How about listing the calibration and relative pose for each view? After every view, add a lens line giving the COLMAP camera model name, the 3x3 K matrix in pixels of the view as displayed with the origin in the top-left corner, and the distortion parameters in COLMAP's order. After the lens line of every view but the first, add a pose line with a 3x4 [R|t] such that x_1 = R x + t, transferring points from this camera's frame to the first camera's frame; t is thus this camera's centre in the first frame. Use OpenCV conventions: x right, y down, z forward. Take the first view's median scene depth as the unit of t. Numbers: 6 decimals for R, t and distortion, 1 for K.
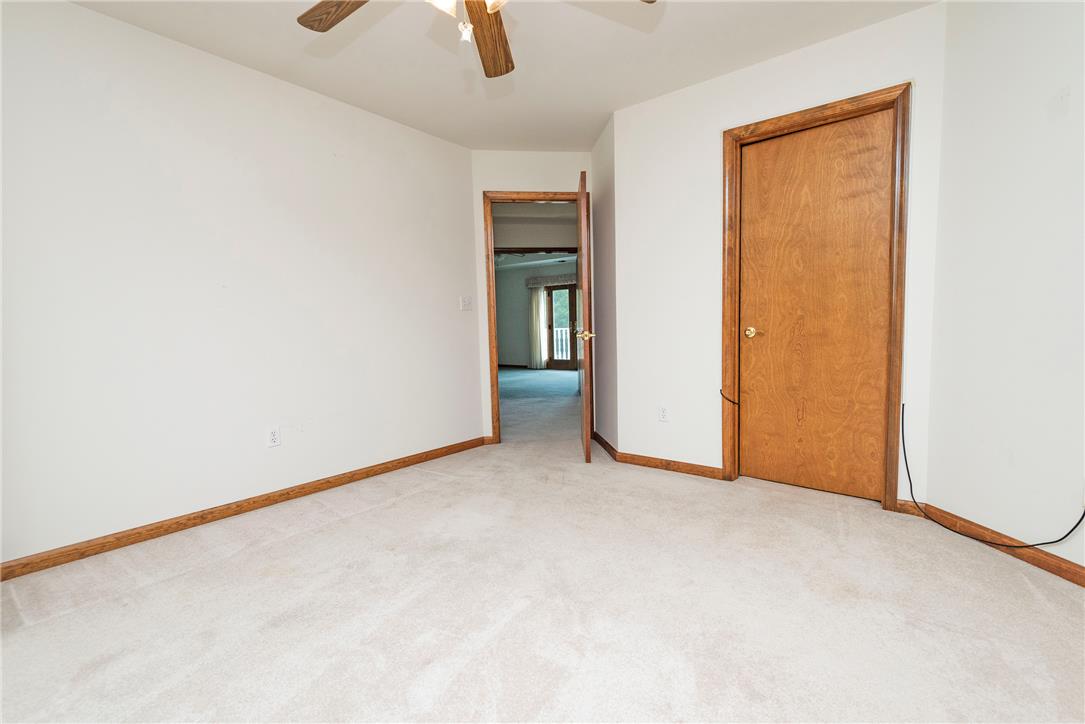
lens RADIAL K [[487.3, 0, 542.4], [0, 487.3, 364.6], [0, 0, 1]] dist [0.021396, -0.009610]
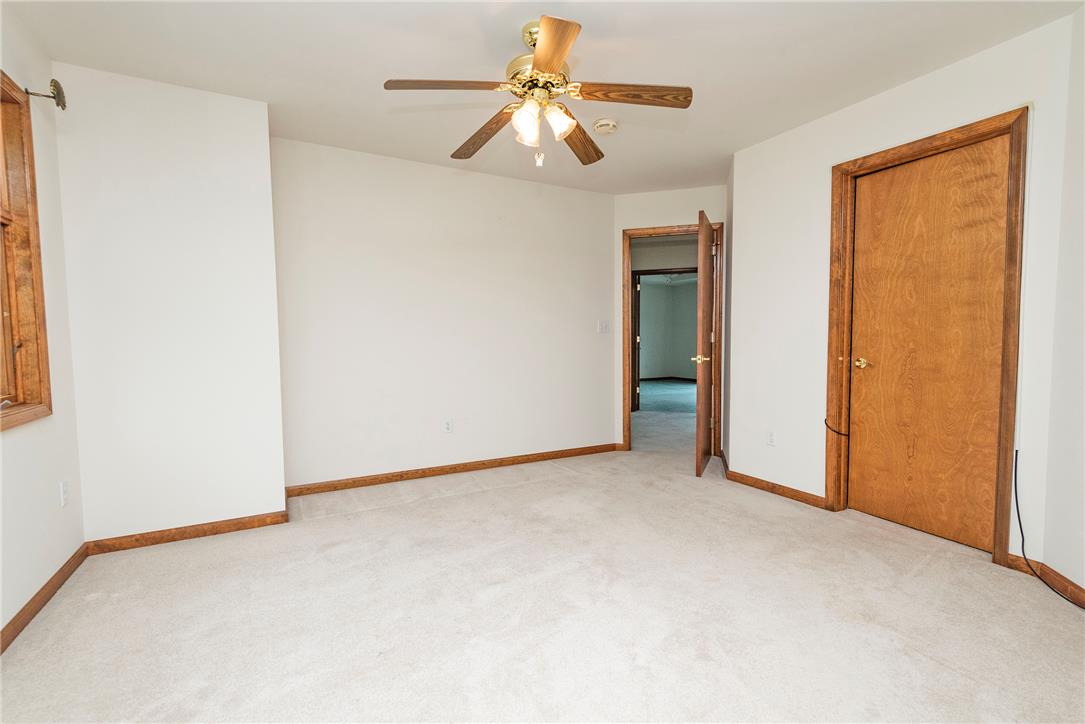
lens RADIAL K [[487.3, 0, 545.5], [0, 487.3, 360.9], [0, 0, 1]] dist [0.021396, -0.009610]
pose [[0.920236, 0.036174, -0.389688, 0.248371], [-0.045566, 0.998850, -0.014882, -0.029564], [0.388702, 0.031451, 0.920827, -0.176870]]
